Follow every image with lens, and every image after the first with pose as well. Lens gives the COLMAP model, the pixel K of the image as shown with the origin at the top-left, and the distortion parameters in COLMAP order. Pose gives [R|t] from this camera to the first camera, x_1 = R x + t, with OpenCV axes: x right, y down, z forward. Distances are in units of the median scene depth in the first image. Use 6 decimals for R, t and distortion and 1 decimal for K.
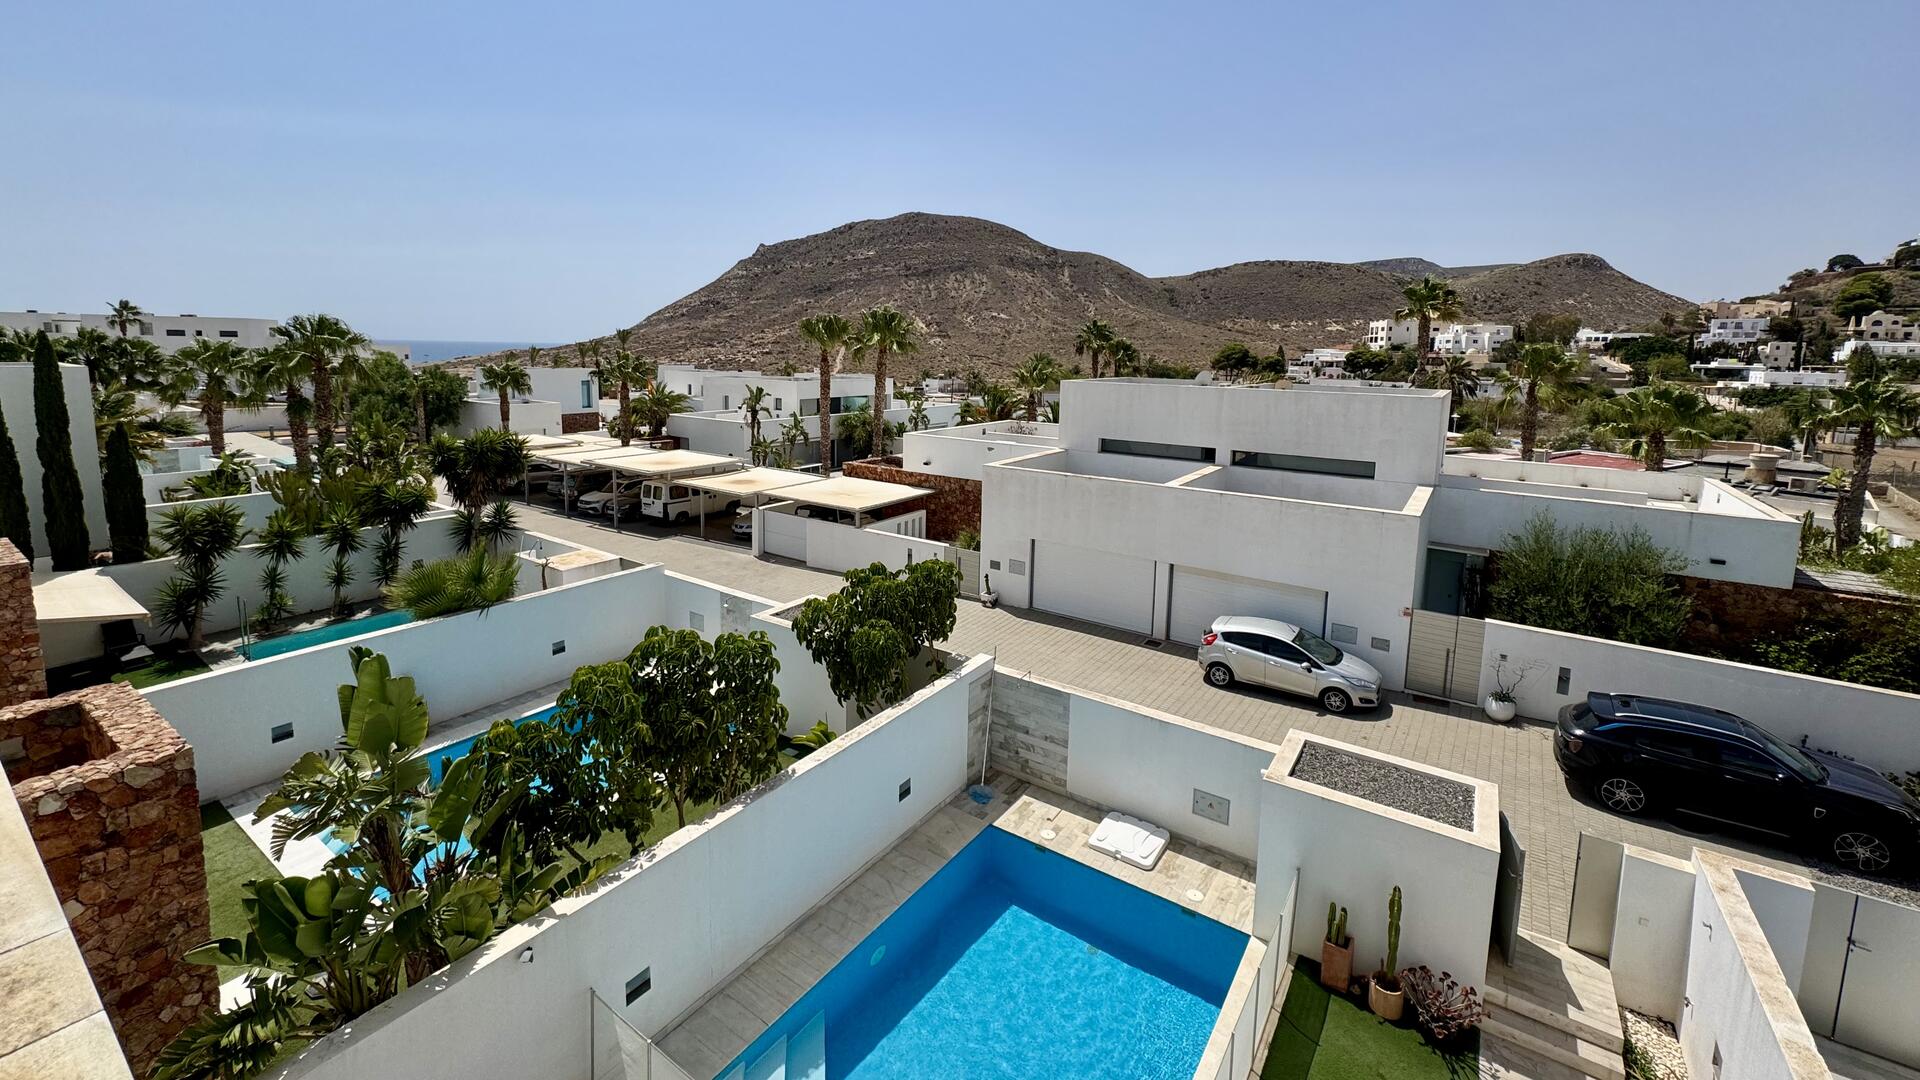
lens RADIAL K [[768.3, 0, 965.3], [0, 768.3, 447.1], [0, 0, 1]] dist [-0.001351, -0.000355]
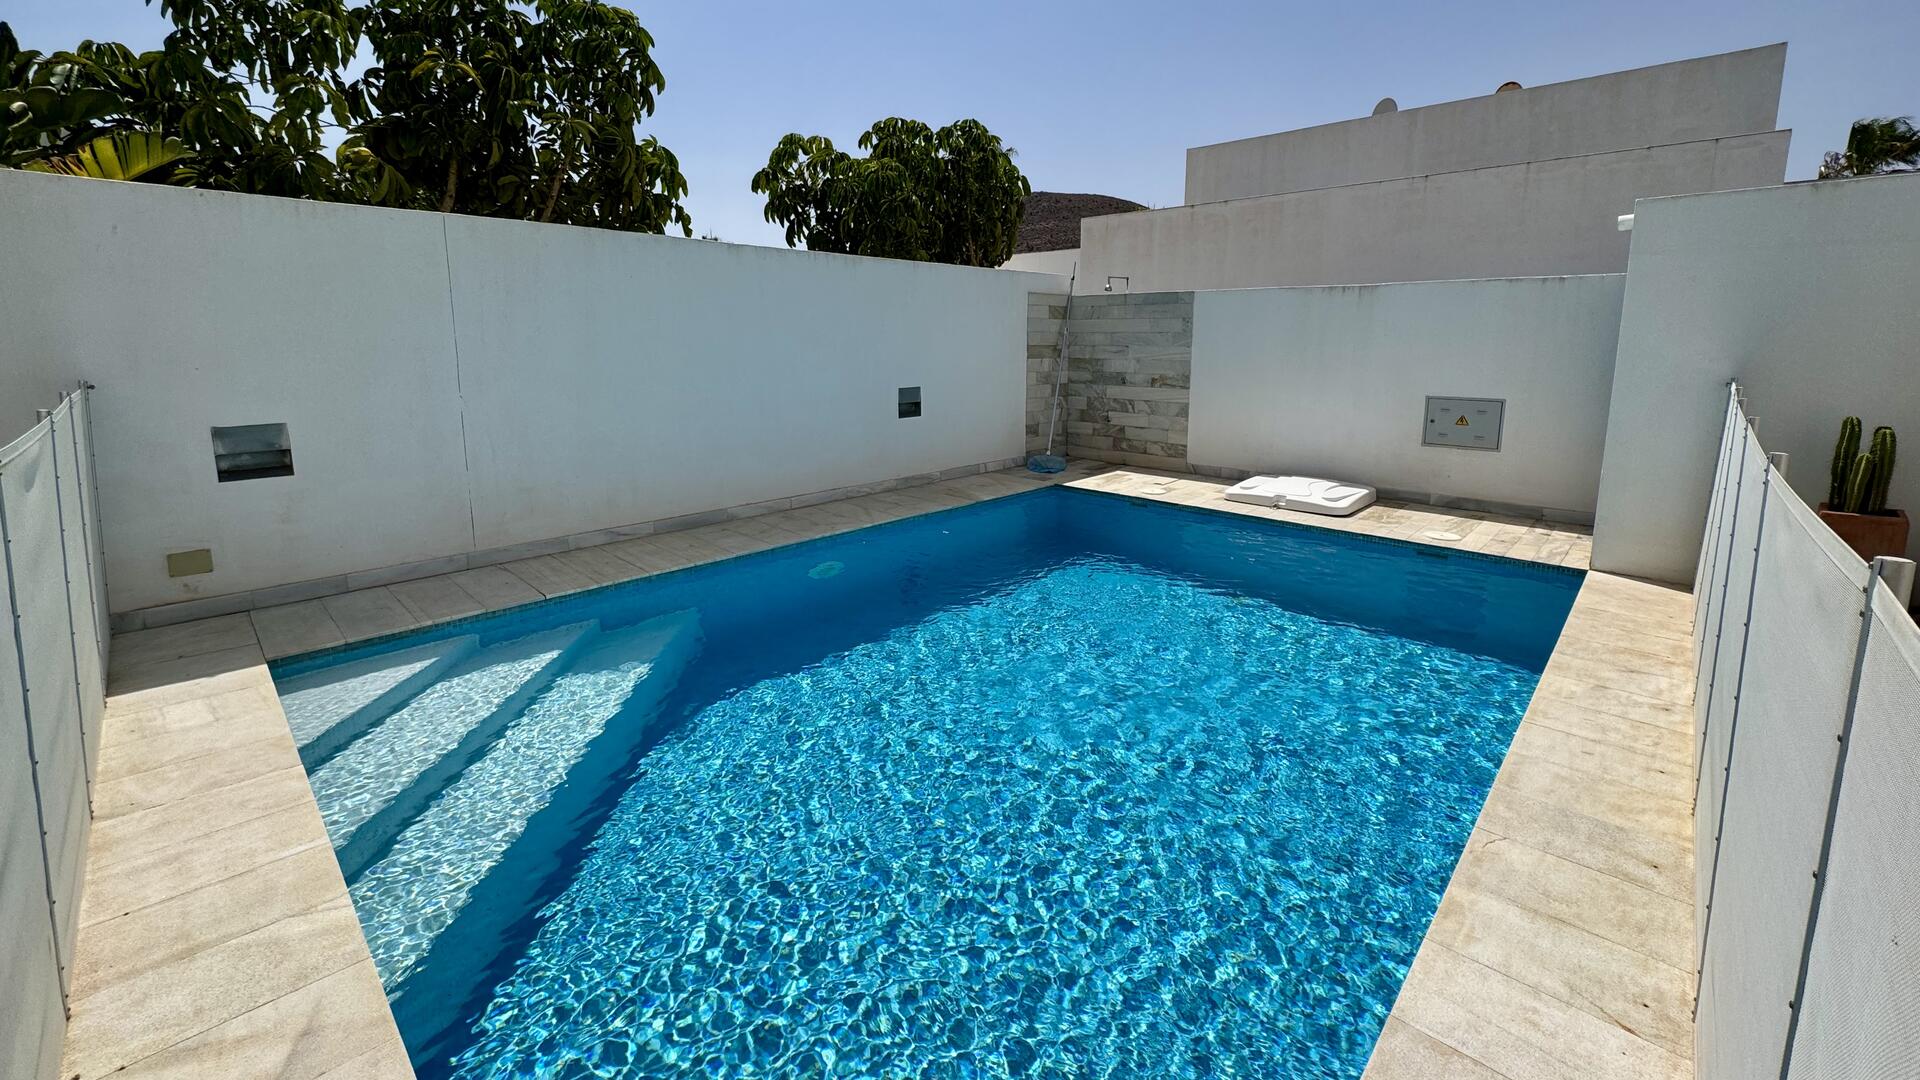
lens RADIAL K [[768.3, 0, 972.4], [0, 768.3, 451.9], [0, 0, 1]] dist [-0.001351, -0.000355]
pose [[0.988833, 0.008204, -0.148803, 0.012345], [-0.004978, 0.999745, 0.022041, 0.097176], [0.148946, -0.021054, 0.988621, 0.084449]]
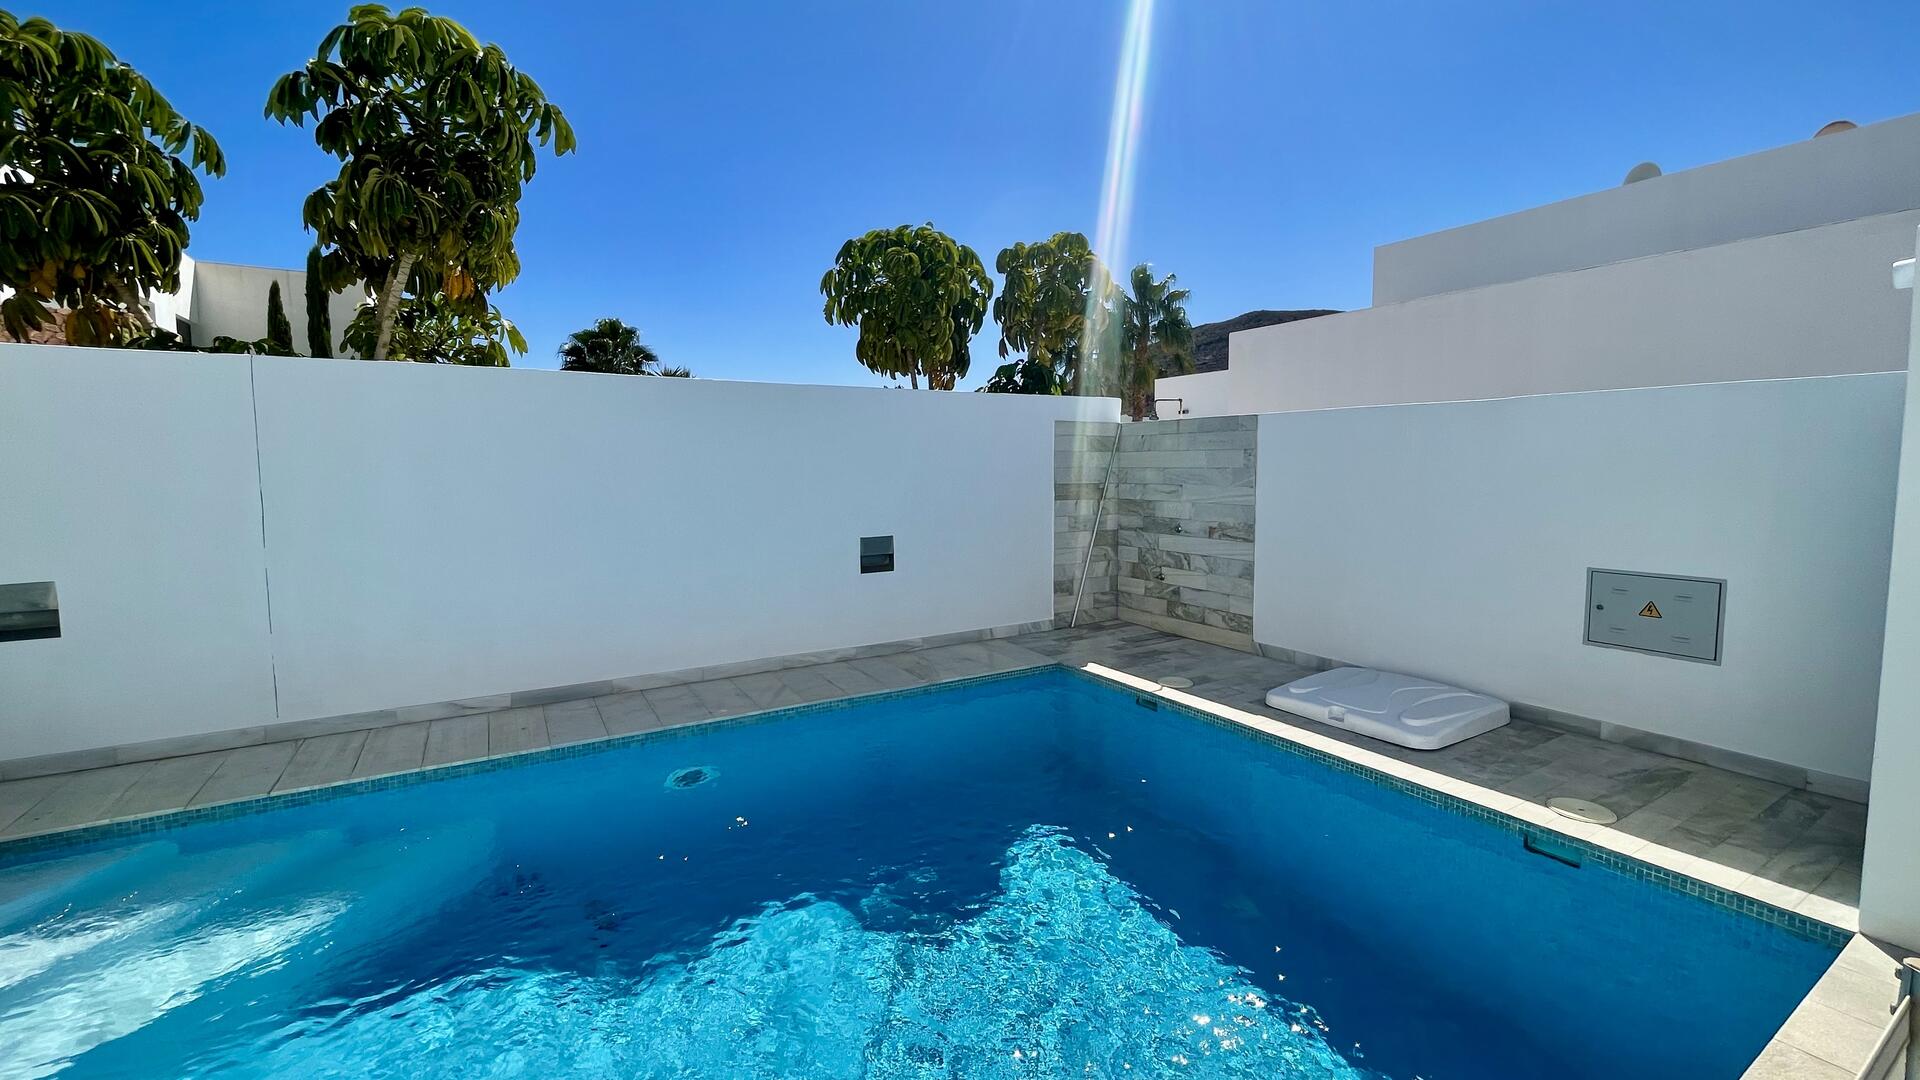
lens RADIAL K [[780.1, 0, 962.3], [0, 780.1, 520.1], [0, 0, 1]] dist [-0.004236, 0.001260]
pose [[0.911849, 0.007632, -0.410455, 0.037442], [-0.030994, 0.998254, -0.050292, 0.092222], [0.409355, 0.058580, 0.910493, 0.114404]]
